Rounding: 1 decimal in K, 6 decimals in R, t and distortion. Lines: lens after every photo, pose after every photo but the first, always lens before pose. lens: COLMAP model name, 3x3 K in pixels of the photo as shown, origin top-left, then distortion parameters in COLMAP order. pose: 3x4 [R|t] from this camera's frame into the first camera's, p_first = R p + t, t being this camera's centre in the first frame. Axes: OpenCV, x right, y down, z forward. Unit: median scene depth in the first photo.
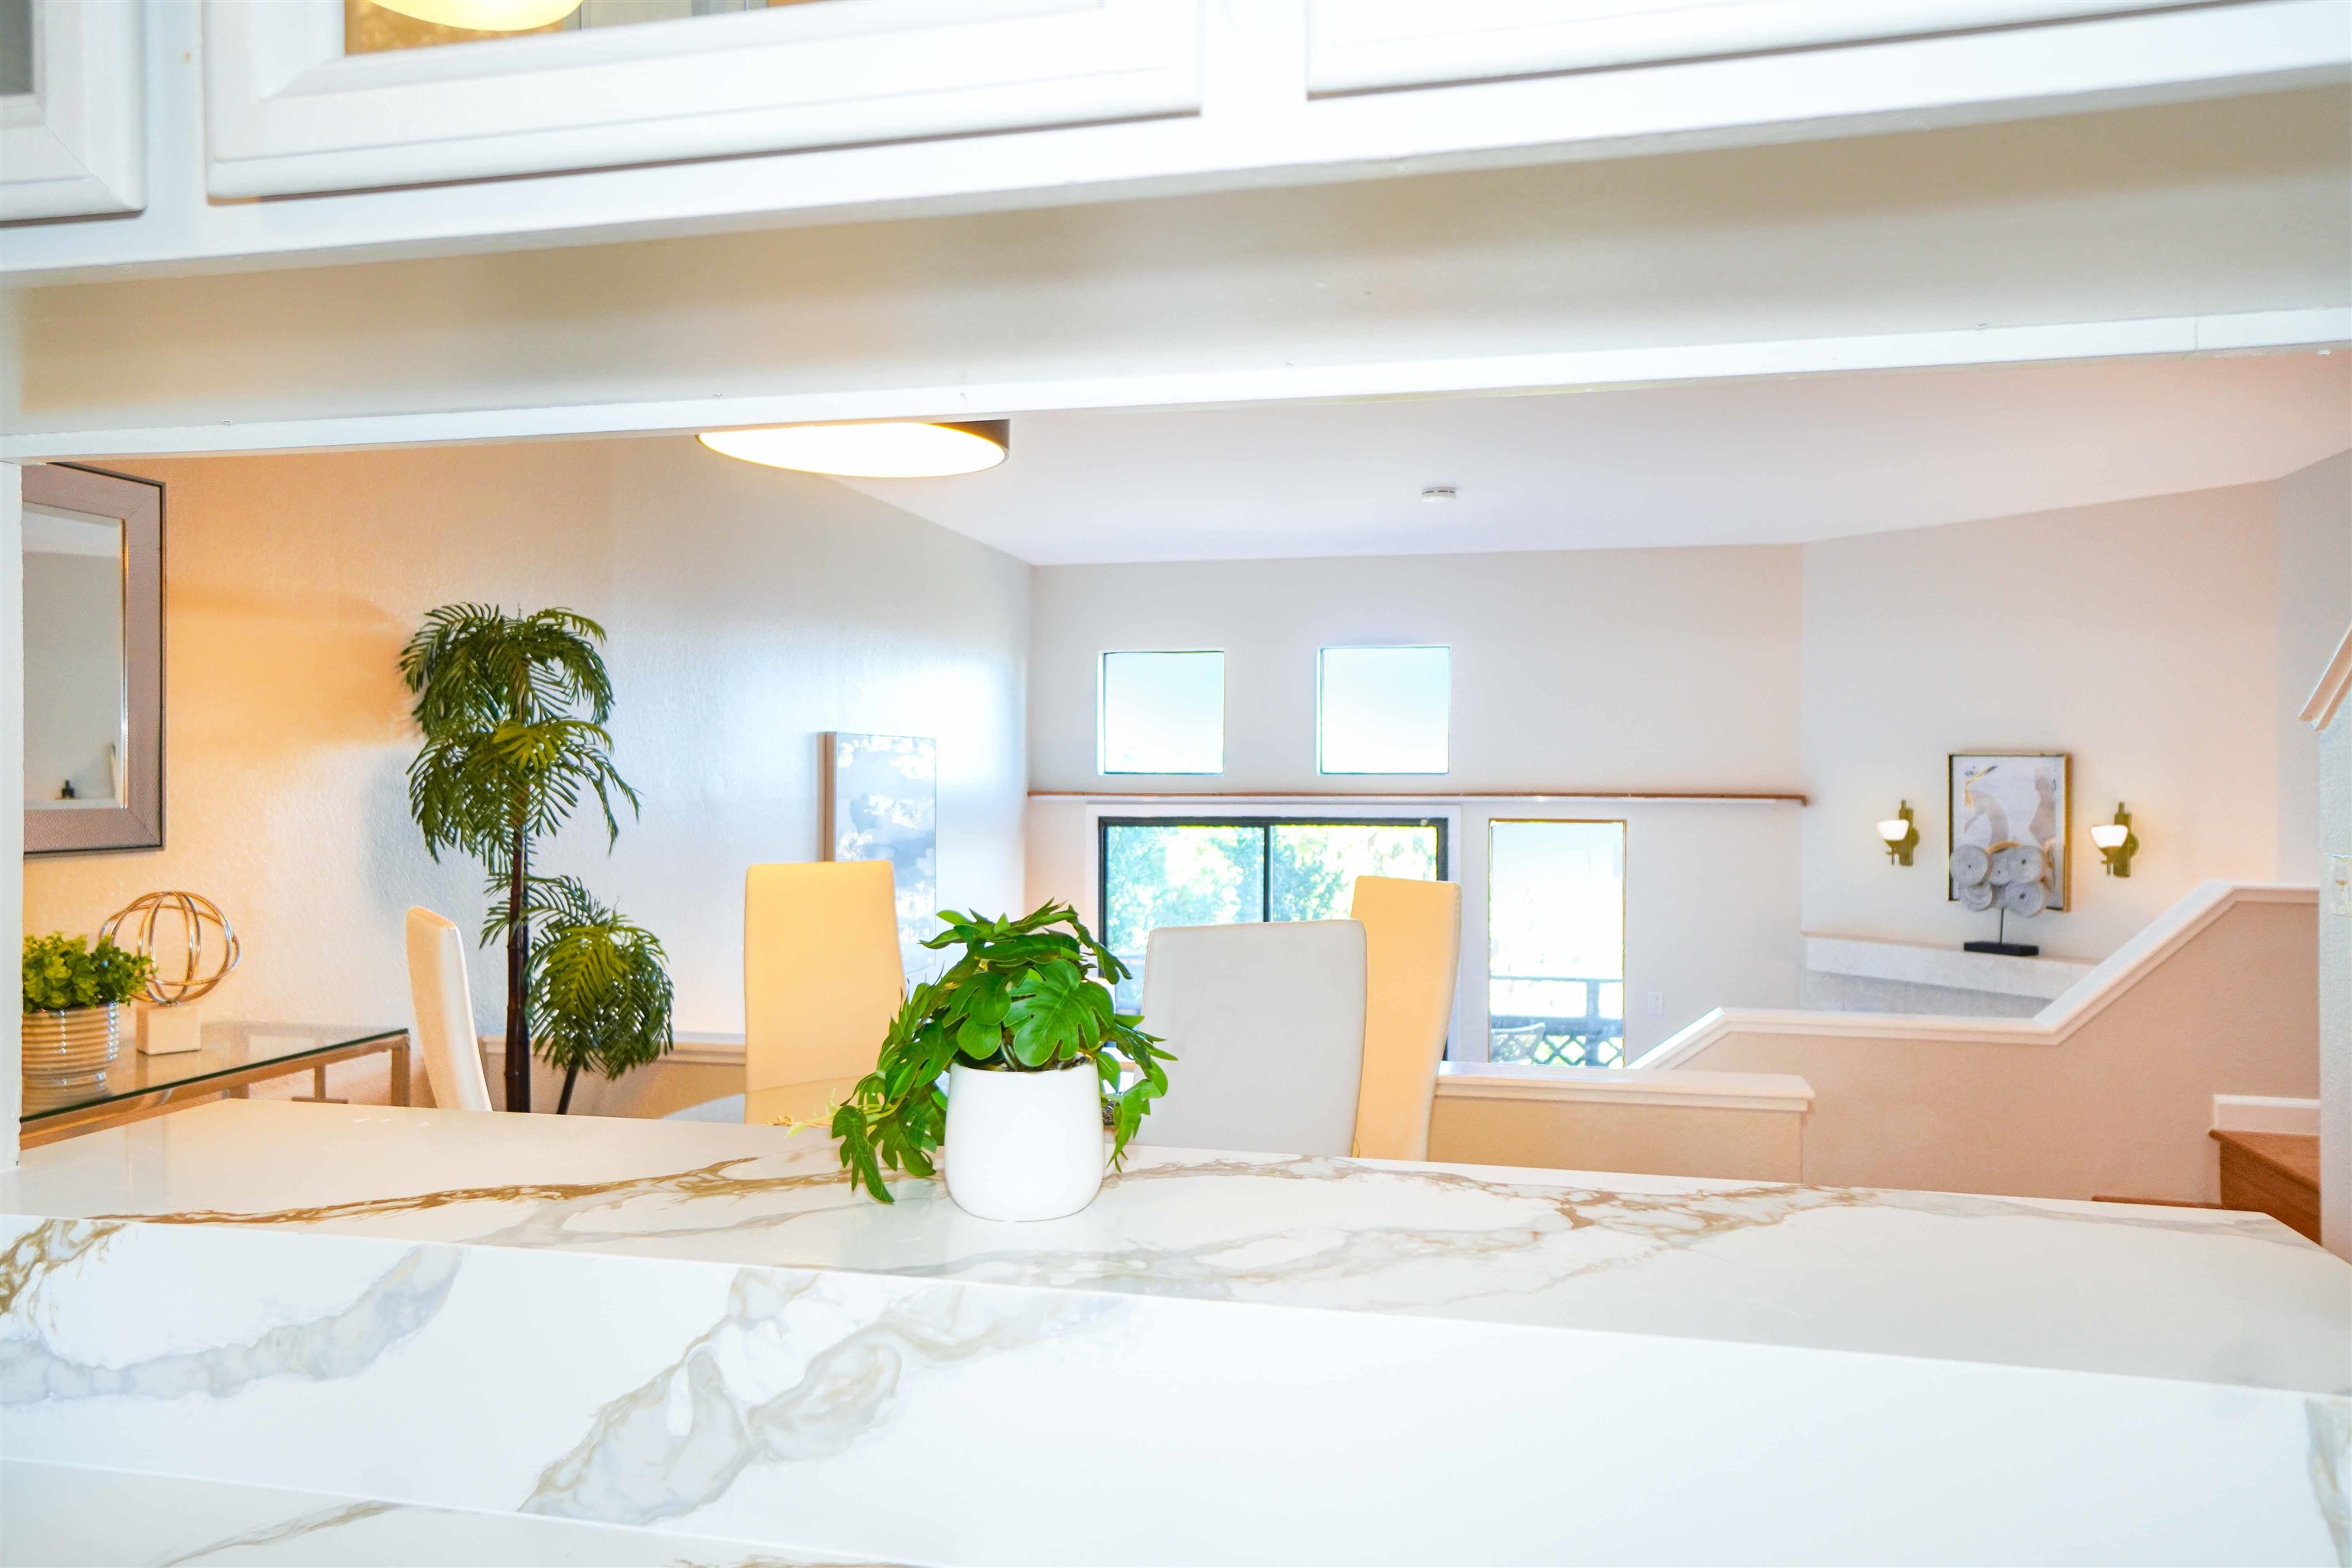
lens RADIAL K [[1670.6, 0, 1096.4], [0, 1670.6, 787.5], [0, 0, 1]] dist [0.008973, 0.007013]
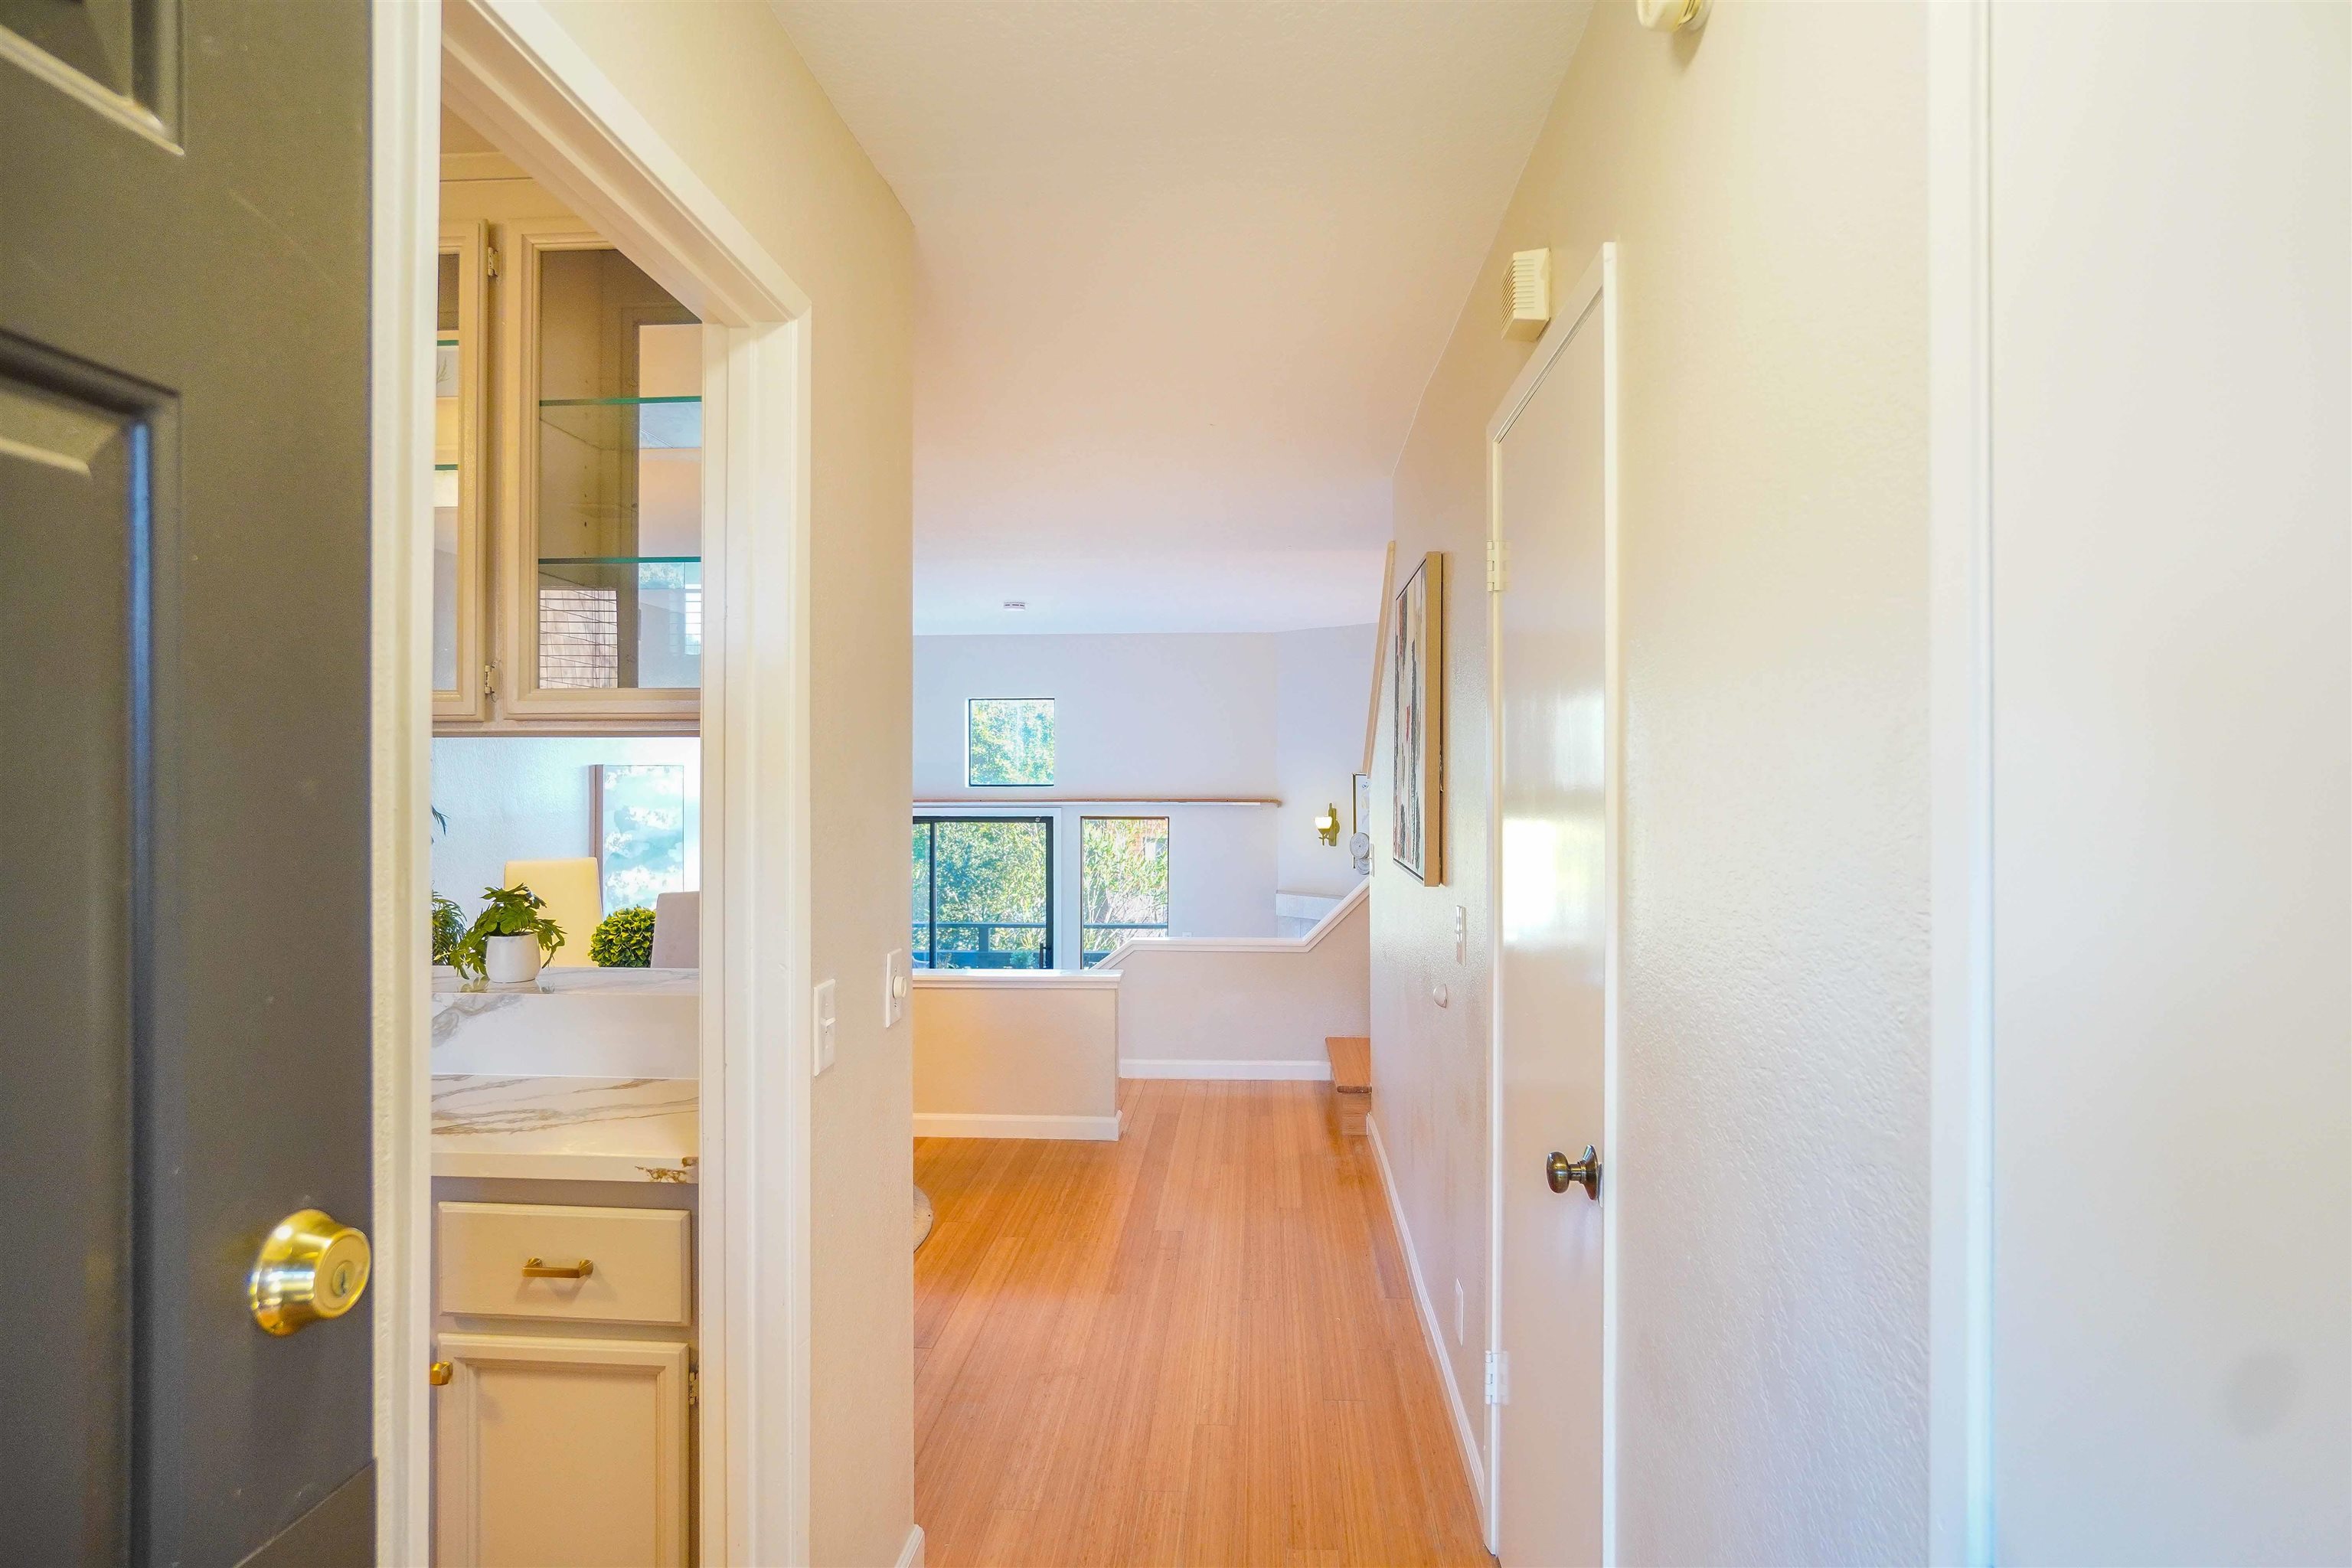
lens RADIAL K [[1484.7, 0, 1155.2], [0, 1484.7, 771.0], [0, 0, 1]] dist [-0.014906, 0.003476]
pose [[0.989773, -0.005772, 0.142538, 0.137056], [0.005842, 0.999983, -0.000077, -0.024844], [-0.142535, 0.000909, 0.989789, -0.350430]]
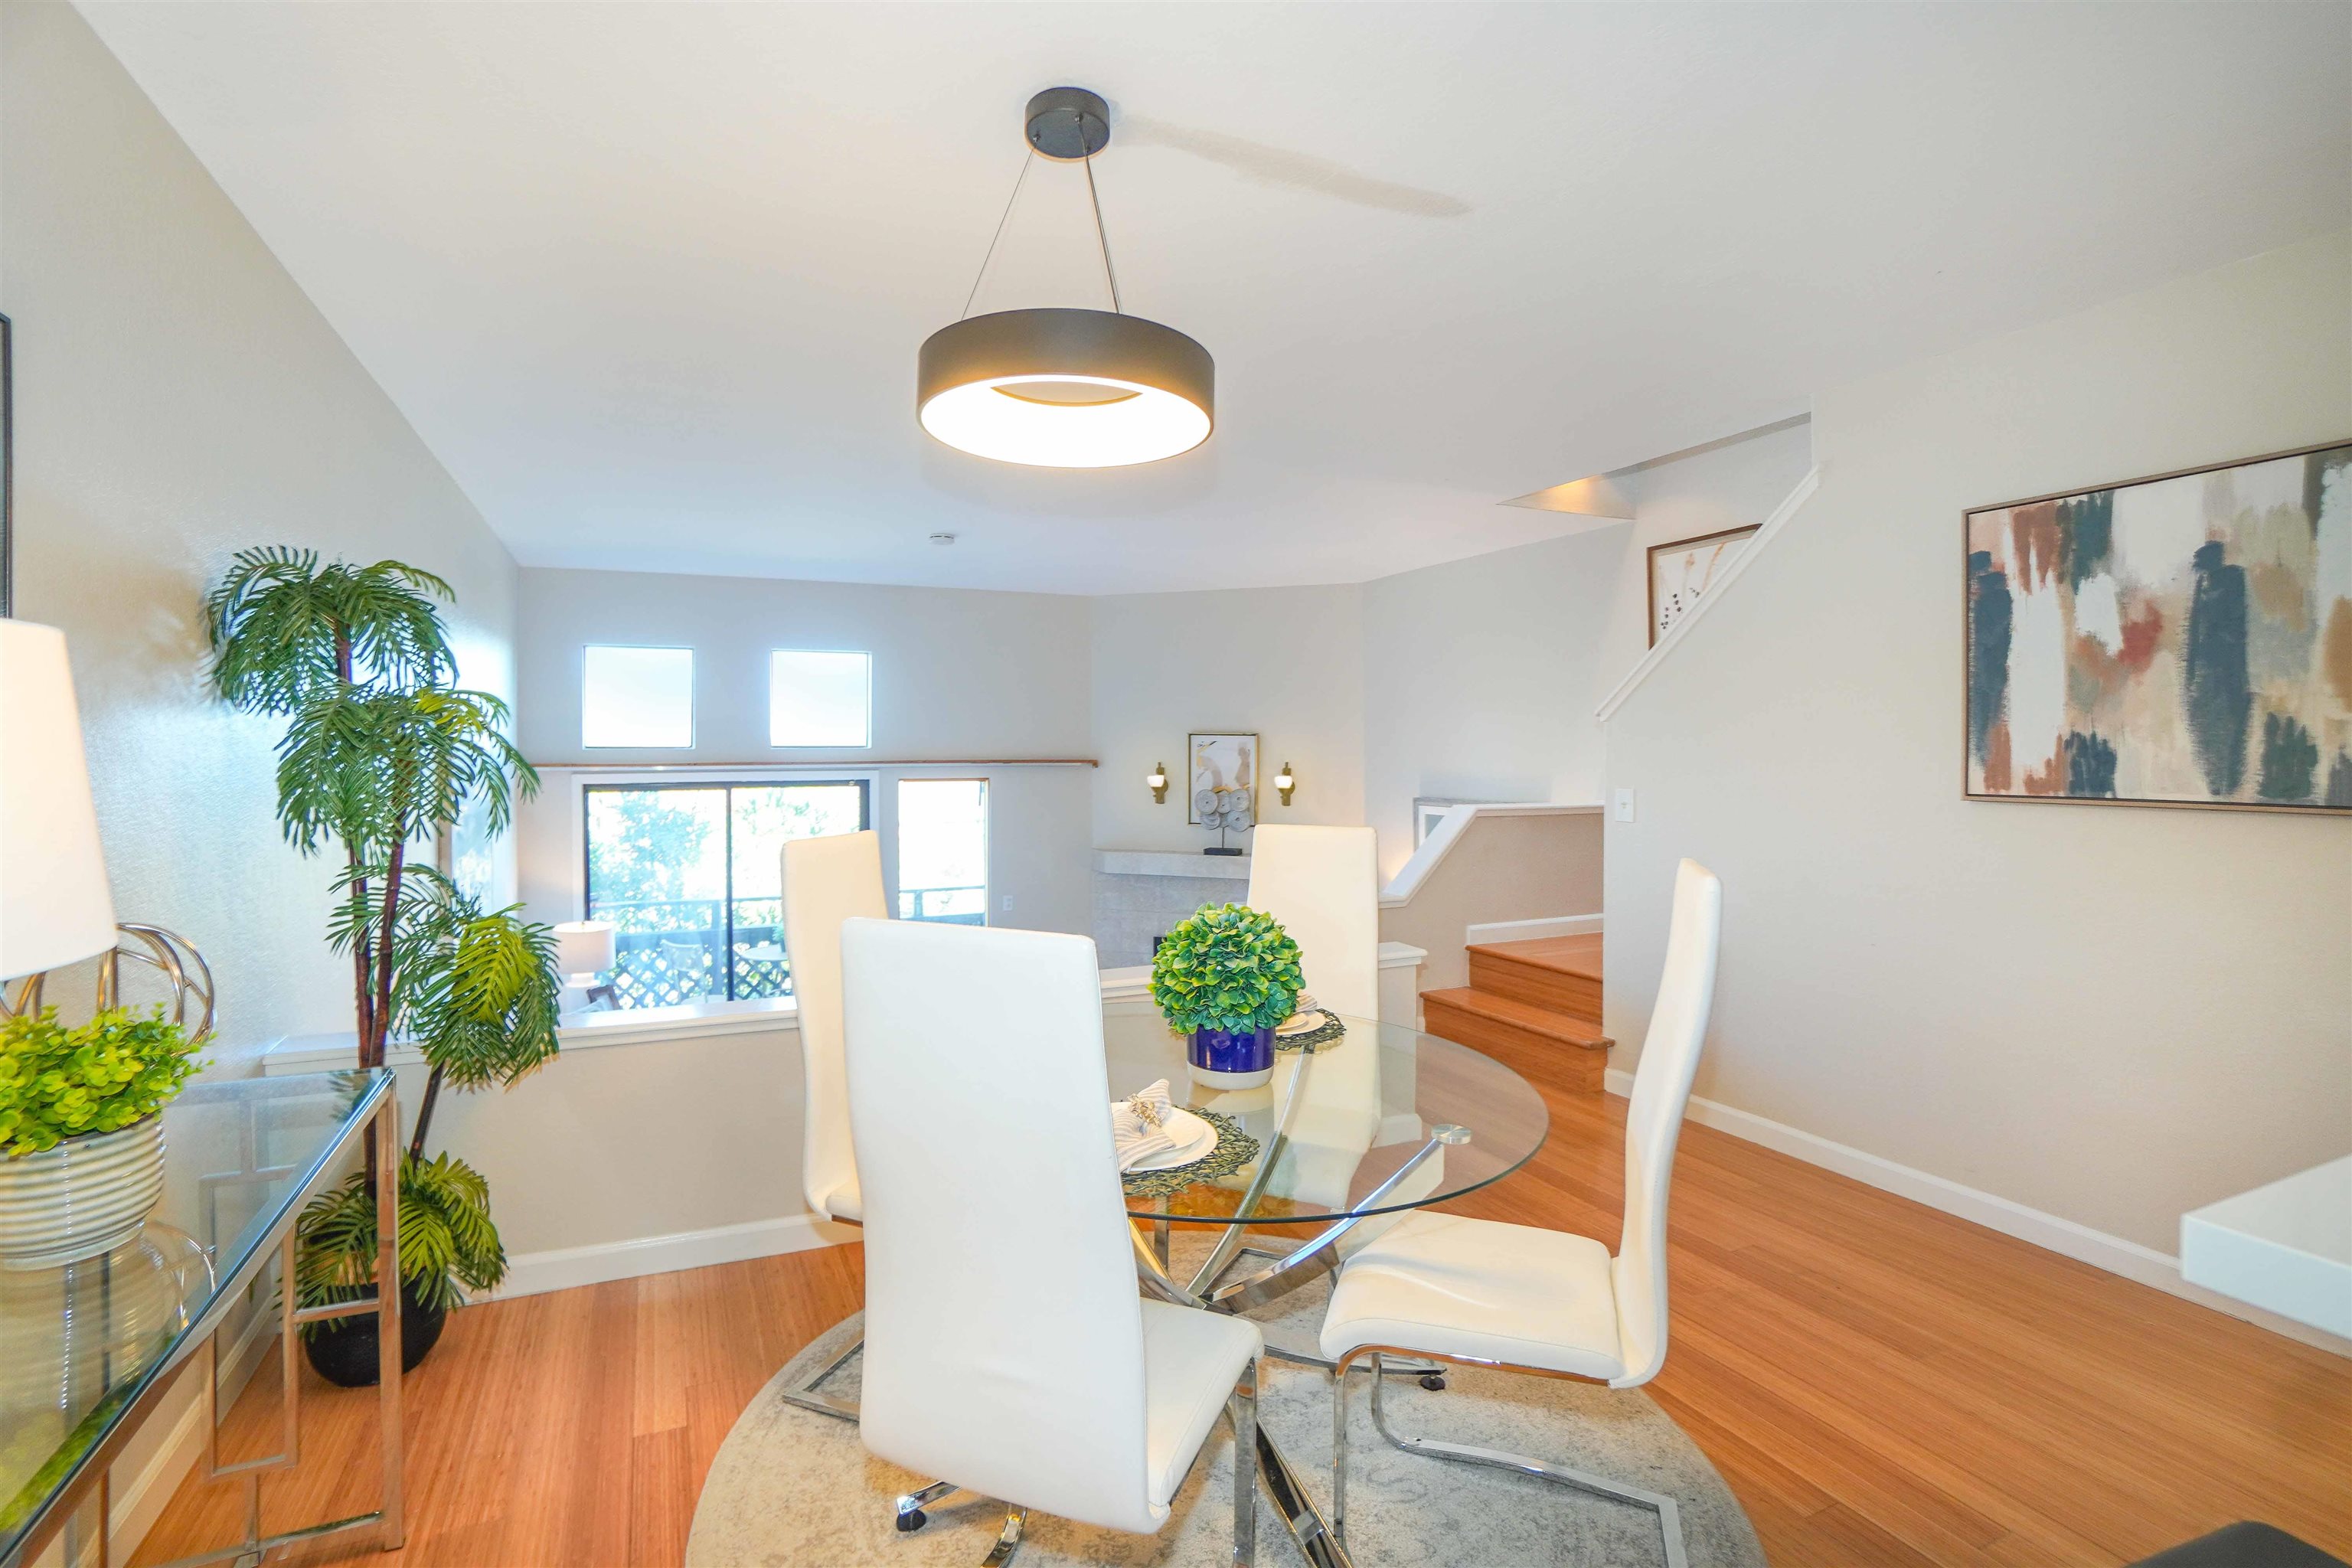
lens RADIAL K [[1128.2, 0, 1044.6], [0, 1128.2, 774.4], [0, 0, 1]] dist [-0.044031, 0.000499]
pose [[0.793854, -0.016715, 0.607879, -0.279226], [0.006863, 0.999805, 0.018531, -0.002147], [-0.608070, -0.010539, 0.793813, 0.225504]]
